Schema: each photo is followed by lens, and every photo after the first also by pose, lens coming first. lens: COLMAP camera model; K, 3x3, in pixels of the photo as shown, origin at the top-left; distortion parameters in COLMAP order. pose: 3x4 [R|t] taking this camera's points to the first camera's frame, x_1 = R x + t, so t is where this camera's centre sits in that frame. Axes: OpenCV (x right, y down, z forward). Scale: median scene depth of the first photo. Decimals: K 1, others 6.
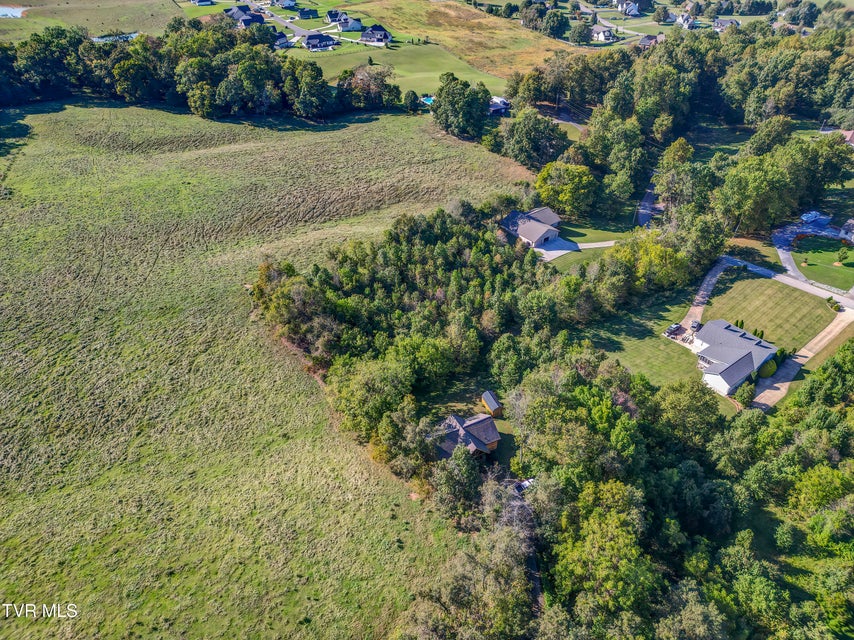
lens RADIAL K [[598.0, 0, 427.4], [0, 598.0, 317.3], [0, 0, 1]] dist [0.064470, -0.058963]
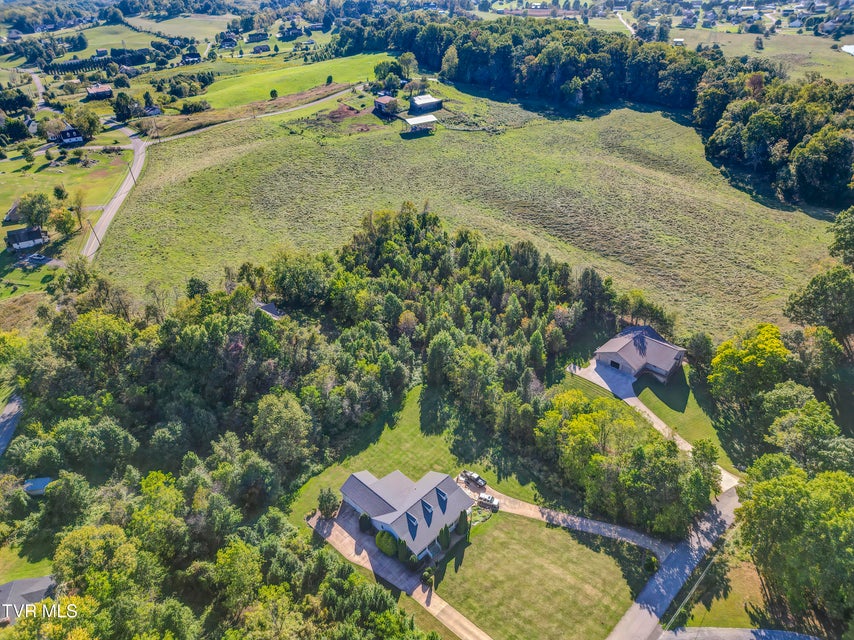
lens RADIAL K [[599.7, 0, 427.0], [0, 599.7, 320.0], [0, 0, 1]] dist [0.060093, -0.060539]
pose [[0.155442, 0.532554, -0.832000, 0.873449], [-0.573295, 0.734524, 0.363053, -0.353454], [0.804469, 0.420548, 0.419487, 0.500611]]
